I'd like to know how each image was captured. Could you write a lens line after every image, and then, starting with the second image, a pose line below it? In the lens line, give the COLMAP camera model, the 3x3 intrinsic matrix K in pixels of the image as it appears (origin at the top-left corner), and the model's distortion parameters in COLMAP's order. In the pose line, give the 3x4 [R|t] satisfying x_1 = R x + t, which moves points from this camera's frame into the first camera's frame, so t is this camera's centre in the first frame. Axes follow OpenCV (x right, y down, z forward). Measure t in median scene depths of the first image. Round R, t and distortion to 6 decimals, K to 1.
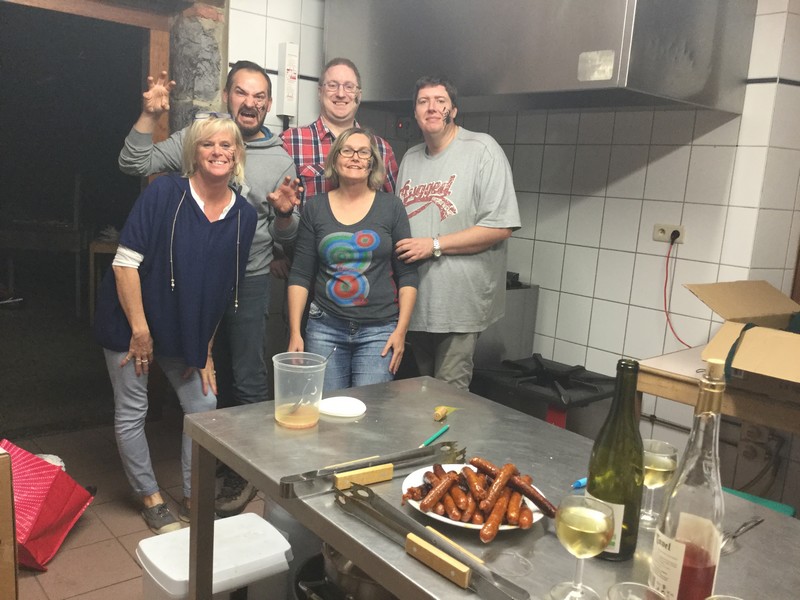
lens RADIAL K [[723.1, 0, 396.7], [0, 723.1, 300.3], [0, 0, 1]] dist [0.097208, -0.195333]
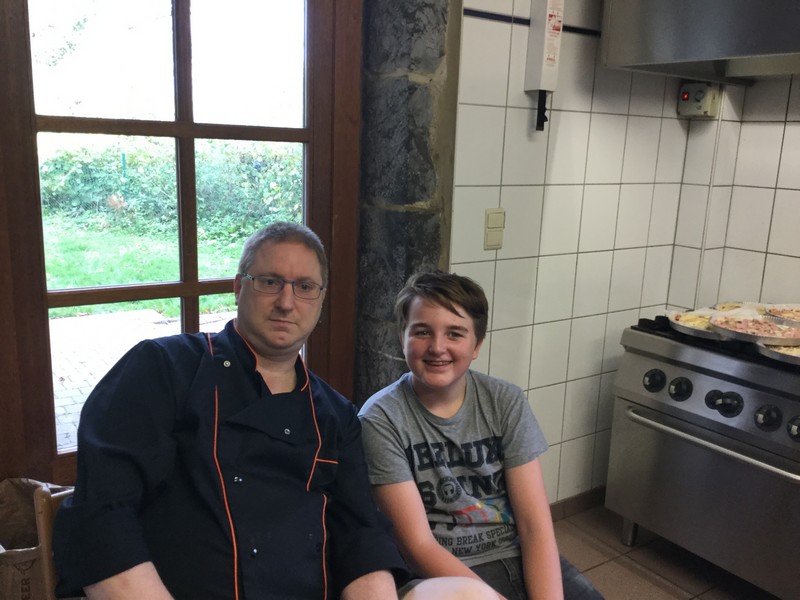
lens RADIAL K [[718.3, 0, 401.1], [0, 718.3, 300.6], [0, 0, 1]] dist [0.128866, -0.249677]
pose [[0.995059, -0.012499, -0.098496, -0.226661], [0.016280, 0.999158, 0.037673, -0.105463], [0.097942, -0.039090, 0.994424, 0.382657]]
